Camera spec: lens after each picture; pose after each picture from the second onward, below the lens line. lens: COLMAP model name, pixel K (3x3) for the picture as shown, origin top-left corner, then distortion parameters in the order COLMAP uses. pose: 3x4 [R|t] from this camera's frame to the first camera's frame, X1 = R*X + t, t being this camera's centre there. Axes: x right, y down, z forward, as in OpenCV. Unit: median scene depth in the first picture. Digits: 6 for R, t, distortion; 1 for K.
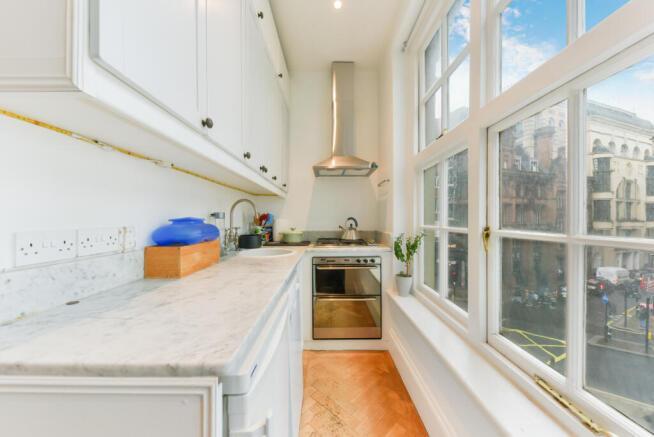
lens RADIAL K [[242.1, 0, 327.0], [0, 242.1, 218.5], [0, 0, 1]] dist [-0.013417, -0.000143]
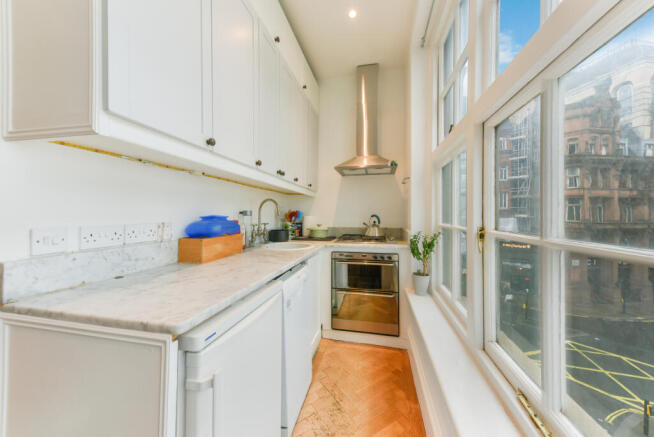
lens RADIAL K [[235.1, 0, 326.9], [0, 235.1, 211.6], [0, 0, 1]] dist [0.001395, 0.000112]
pose [[0.973294, 0.001017, -0.229558, 0.180282], [-0.003646, 0.999932, -0.011032, -0.007993], [0.229532, 0.011574, 0.973232, -0.027973]]
